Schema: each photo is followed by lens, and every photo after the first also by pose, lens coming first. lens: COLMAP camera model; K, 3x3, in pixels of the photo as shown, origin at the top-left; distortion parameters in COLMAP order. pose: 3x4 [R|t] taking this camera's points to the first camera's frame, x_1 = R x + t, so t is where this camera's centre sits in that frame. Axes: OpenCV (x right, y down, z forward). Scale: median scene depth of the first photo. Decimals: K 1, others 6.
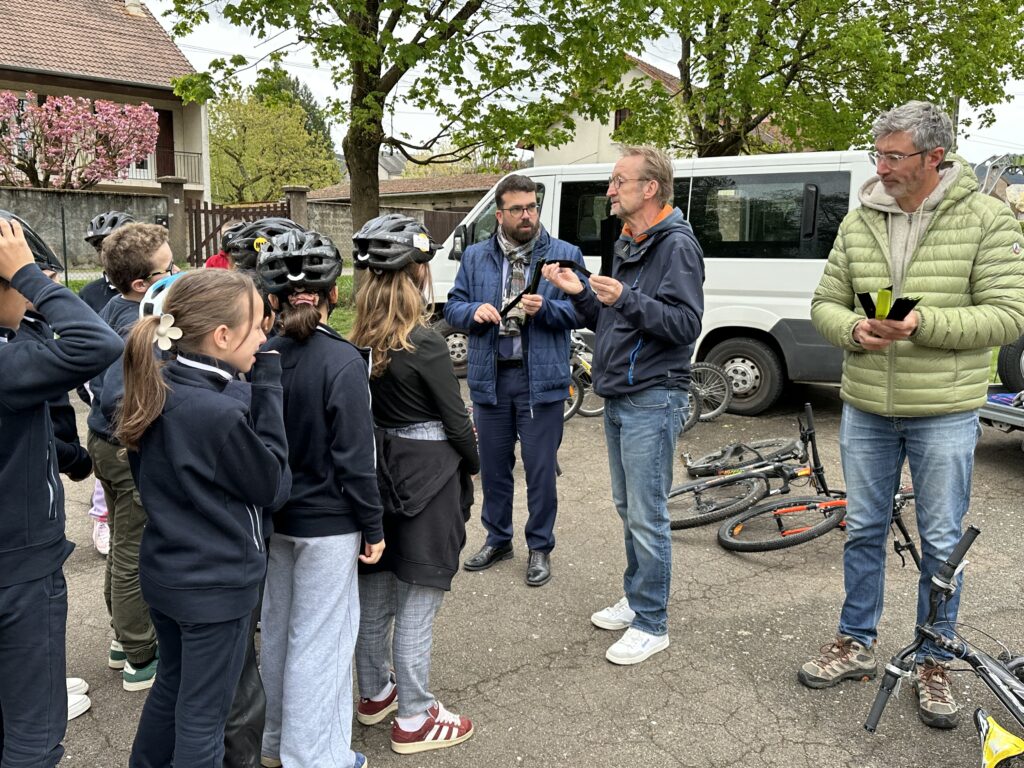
lens RADIAL K [[882.1, 0, 504.8], [0, 882.1, 367.0], [0, 0, 1]] dist [0.171808, -0.328741]
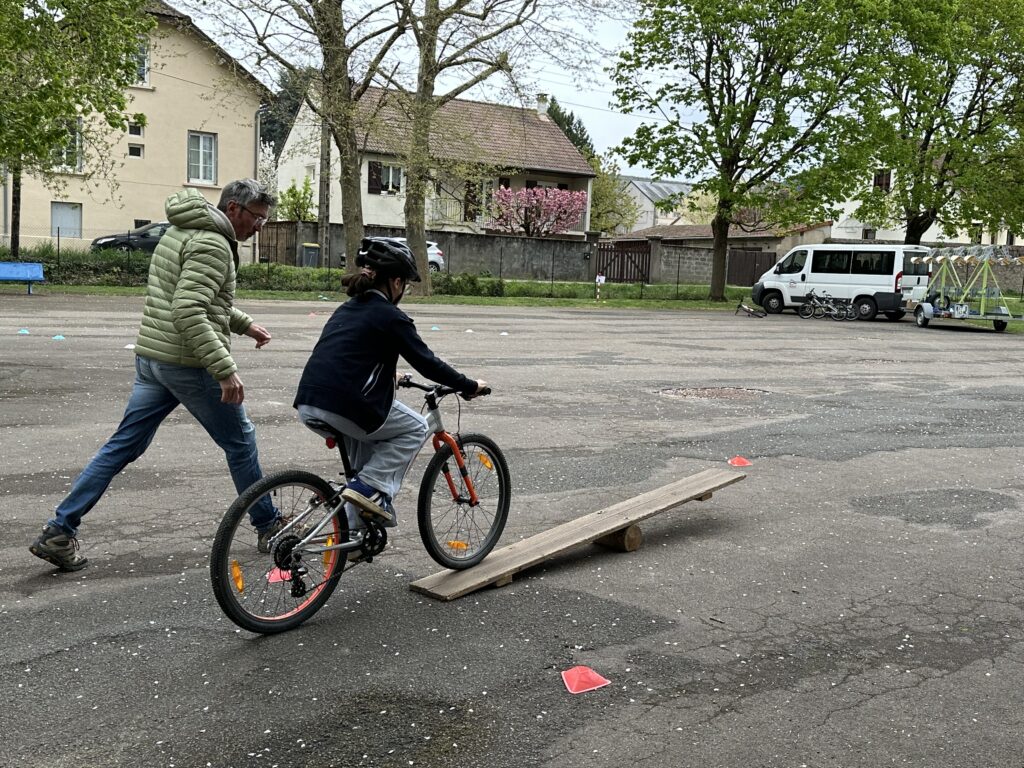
lens RADIAL K [[1096.7, 0, 512.0], [0, 1096.7, 384.0], [0, 0, 1]] dist [0.215163, -0.465980]
pose [[0.975393, 0.052003, -0.214255, -0.039073], [-0.060714, 0.997567, -0.034275, 0.167023], [0.211951, 0.046440, 0.976176, -1.094977]]
